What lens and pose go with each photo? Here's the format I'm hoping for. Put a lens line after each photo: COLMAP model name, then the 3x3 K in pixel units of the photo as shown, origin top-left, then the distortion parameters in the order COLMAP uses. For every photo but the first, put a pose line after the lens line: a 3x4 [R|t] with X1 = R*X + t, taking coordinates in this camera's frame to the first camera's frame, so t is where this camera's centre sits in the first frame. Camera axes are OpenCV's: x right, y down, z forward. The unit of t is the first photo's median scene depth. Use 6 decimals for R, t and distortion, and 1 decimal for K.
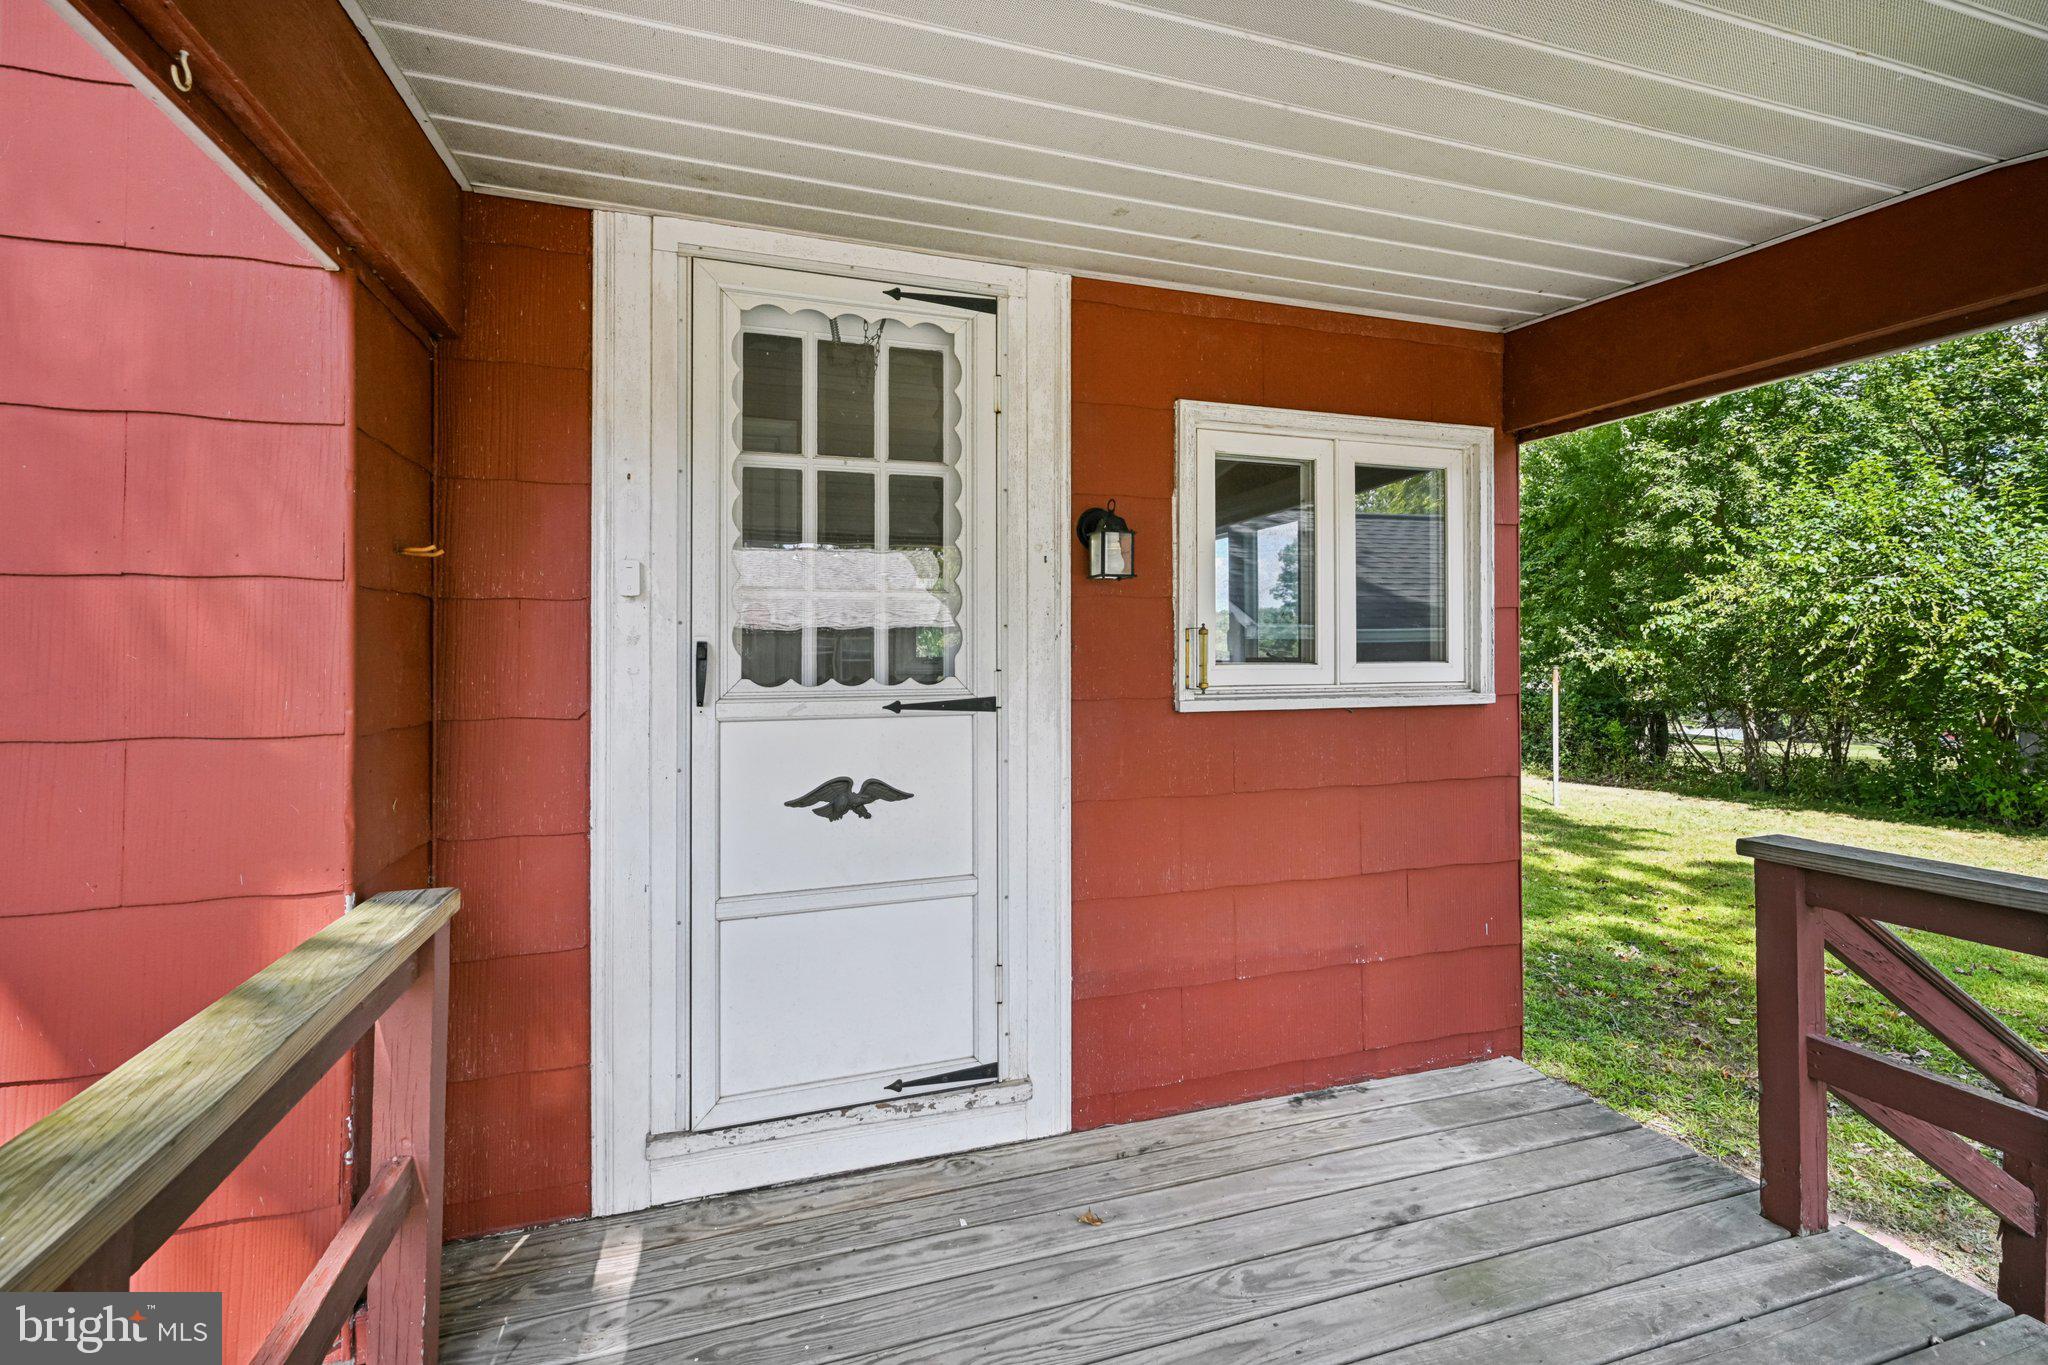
lens RADIAL K [[888.3, 0, 1018.9], [0, 888.3, 642.1], [0, 0, 1]] dist [0.001257, 0.000196]
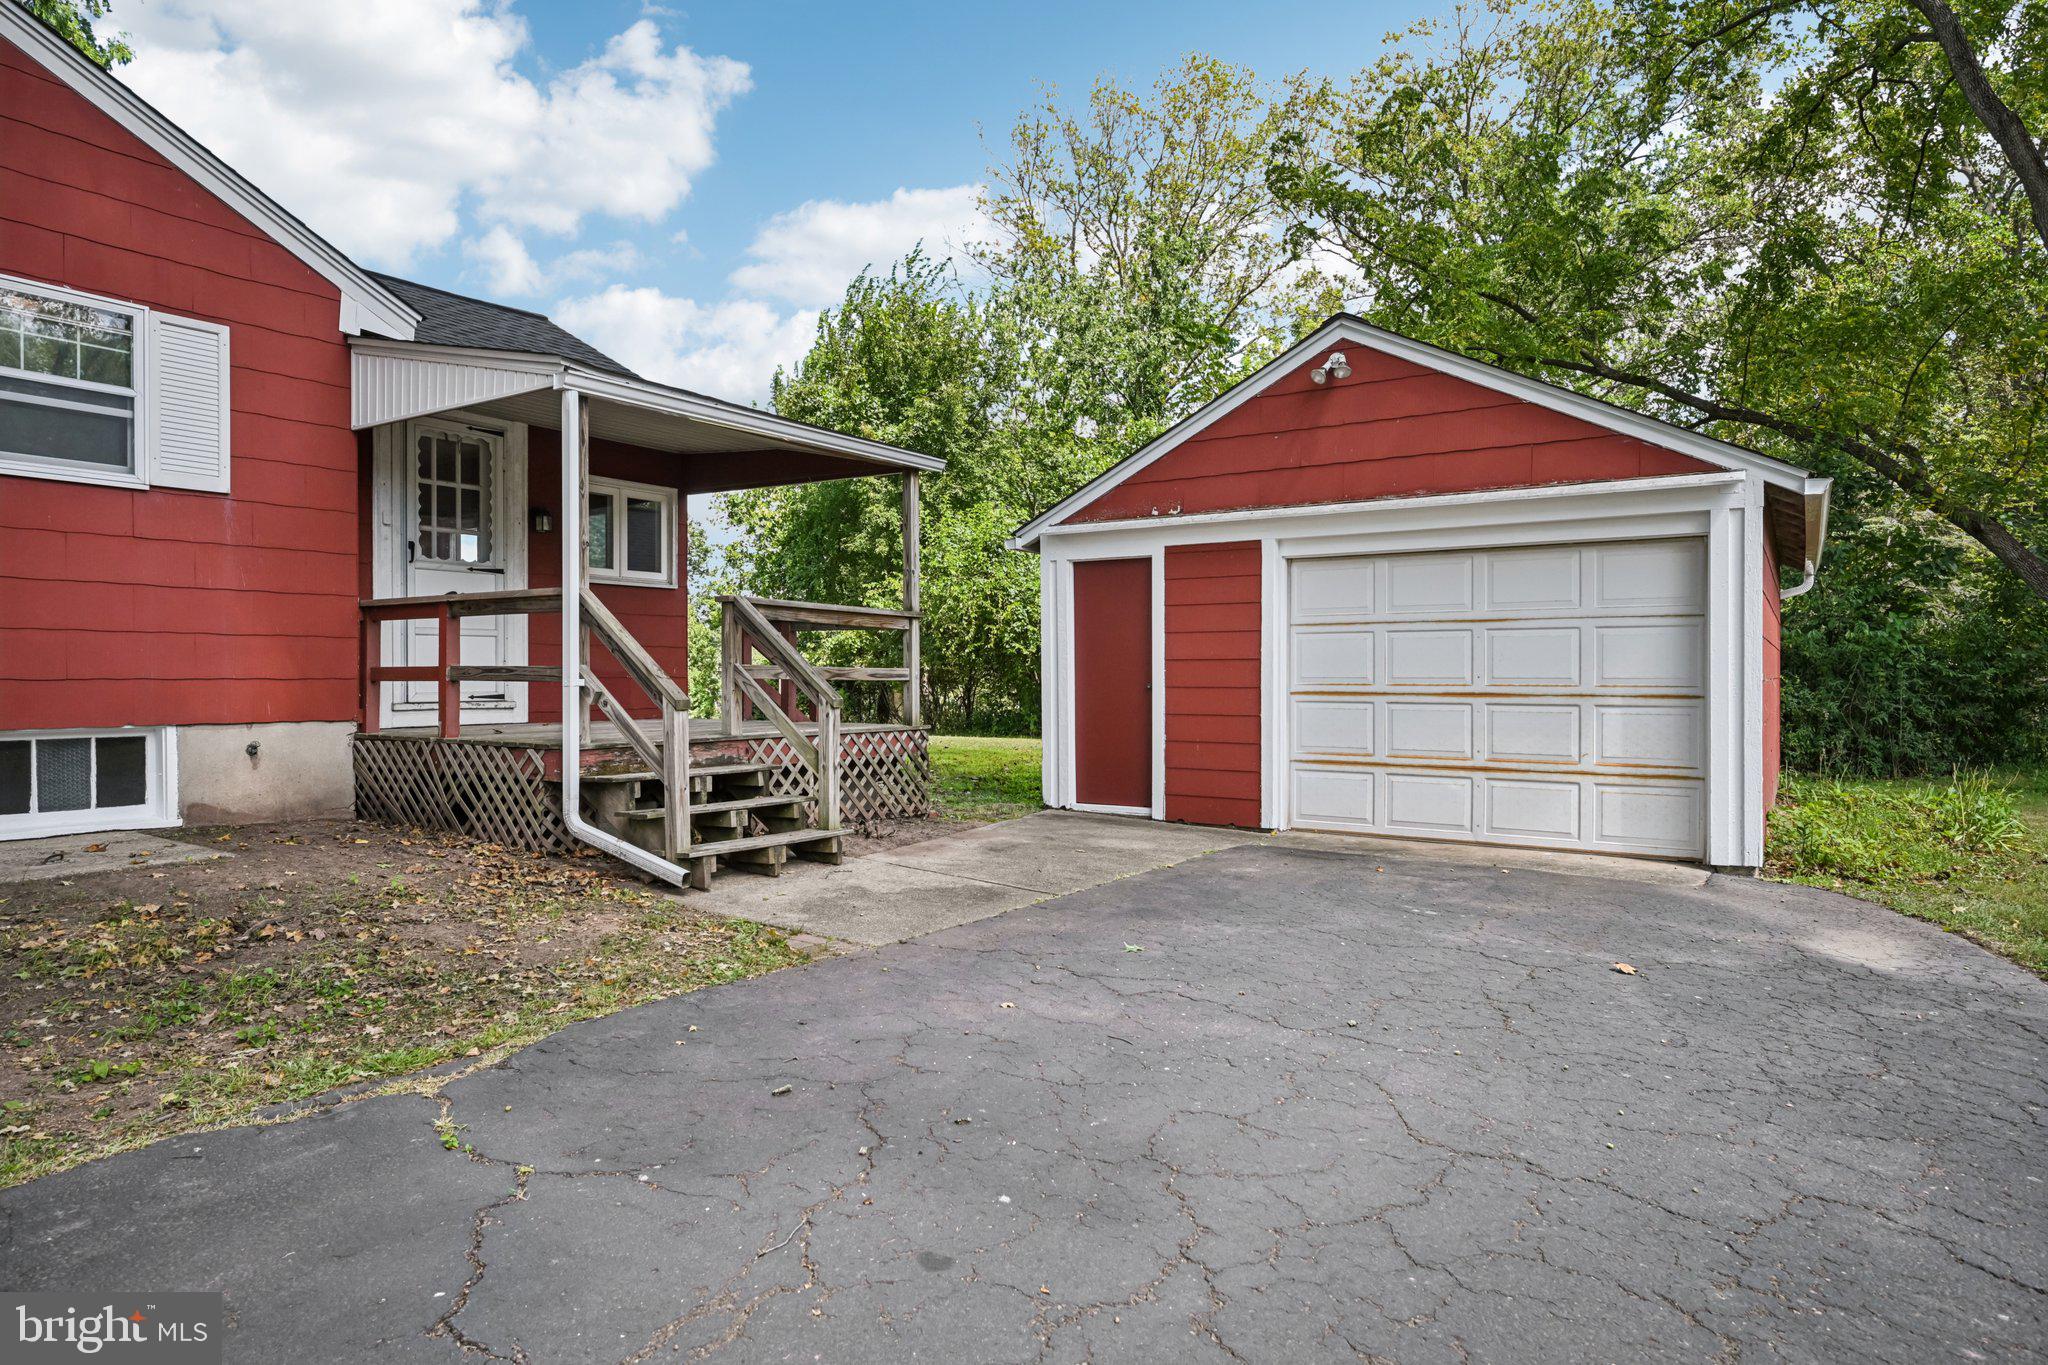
lens RADIAL K [[1189.4, 0, 1024.0], [0, 1189.4, 682.5], [0, 0, 1]] dist [-0.001563, -0.000253]
pose [[0.793621, 0.000644, 0.608412, -1.019878], [-0.009477, 0.999891, 0.011304, 0.364346], [-0.608338, -0.014737, 0.793541, -3.064555]]
